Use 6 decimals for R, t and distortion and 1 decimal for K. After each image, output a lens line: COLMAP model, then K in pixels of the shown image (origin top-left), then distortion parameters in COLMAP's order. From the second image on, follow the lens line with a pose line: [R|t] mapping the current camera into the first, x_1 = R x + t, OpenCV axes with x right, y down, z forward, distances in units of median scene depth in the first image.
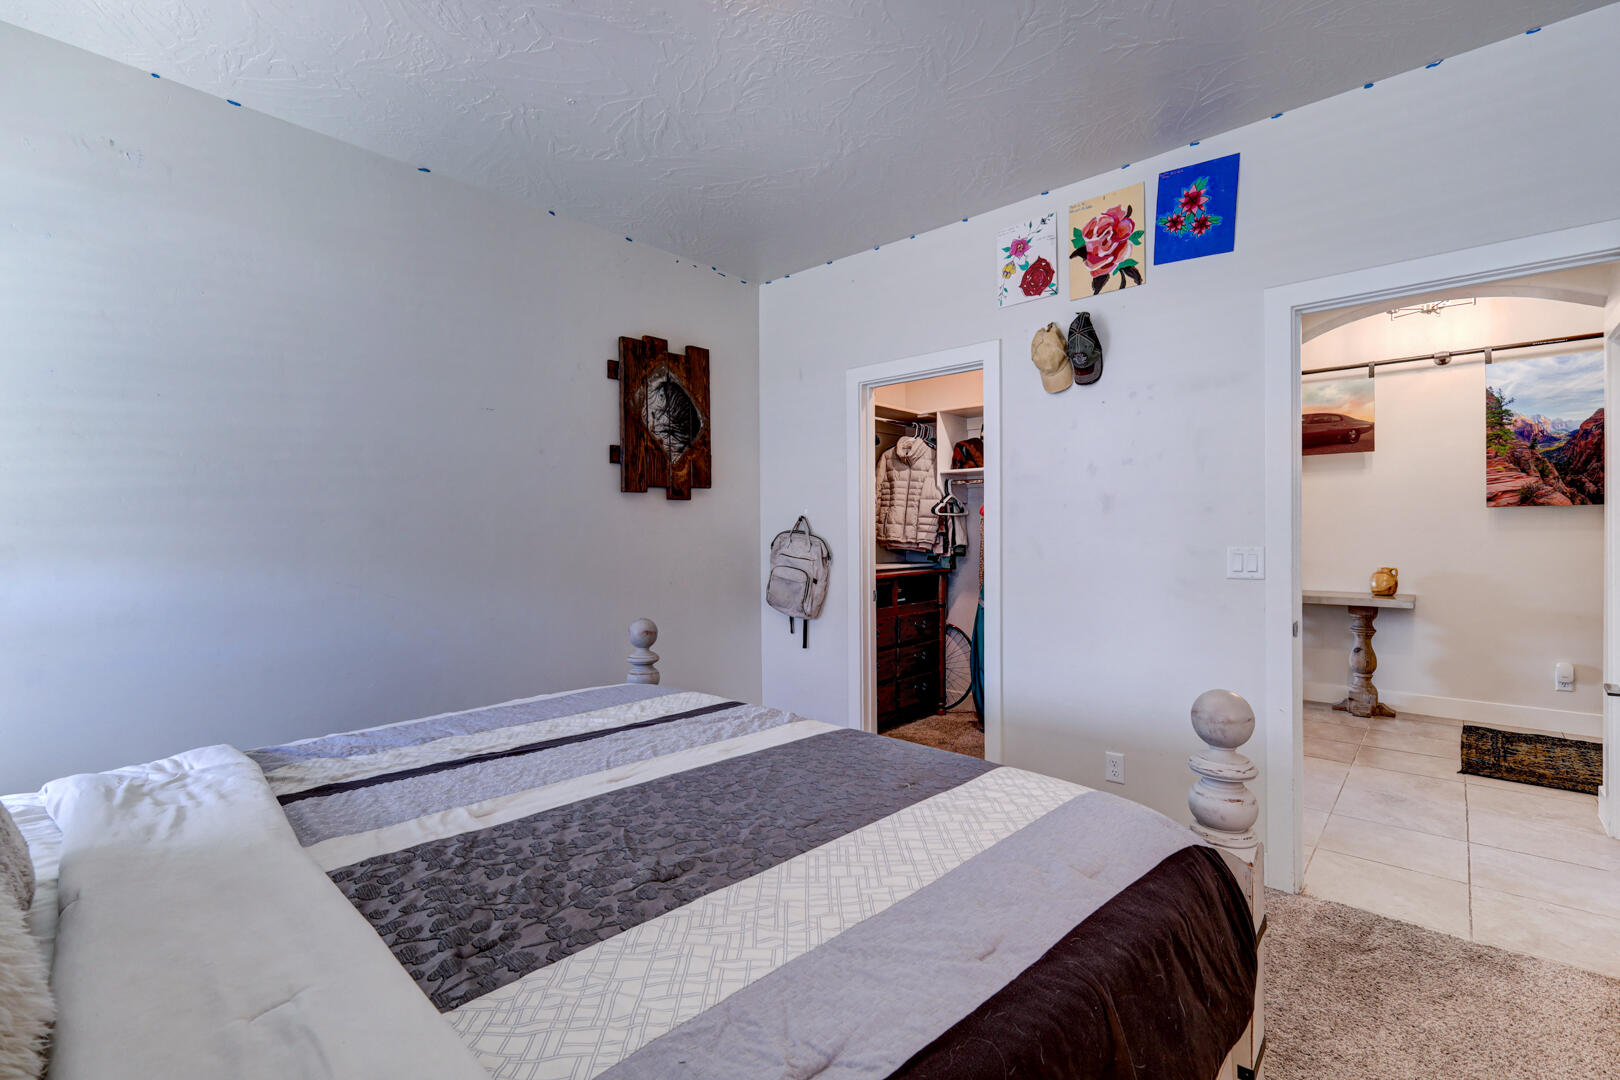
lens RADIAL K [[720.4, 0, 805.7], [0, 720.4, 525.3], [0, 0, 1]] dist [0.001648, 0.000597]
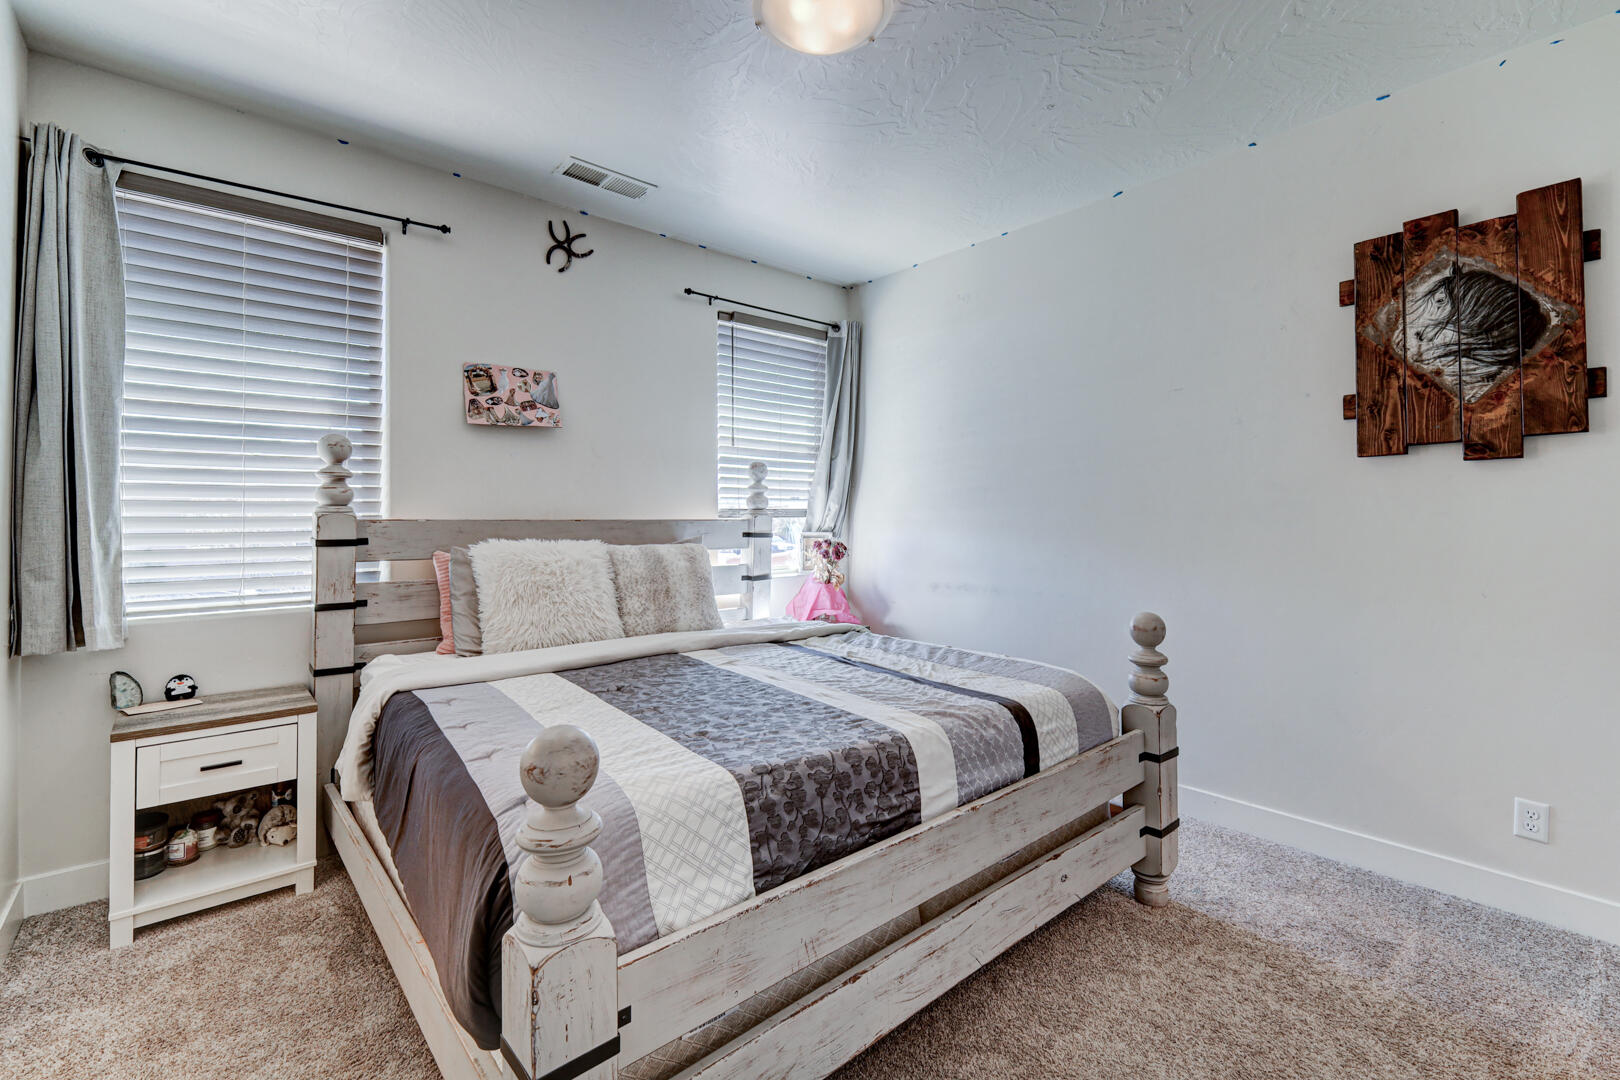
lens RADIAL K [[720.4, 0, 805.7], [0, 720.4, 525.3], [0, 0, 1]] dist [0.001648, 0.000597]
pose [[-0.063825, -0.009583, -0.997915, 0.477885], [0.003301, 0.999946, -0.009813, 0.024907], [0.997956, -0.003921, -0.063790, 0.475161]]
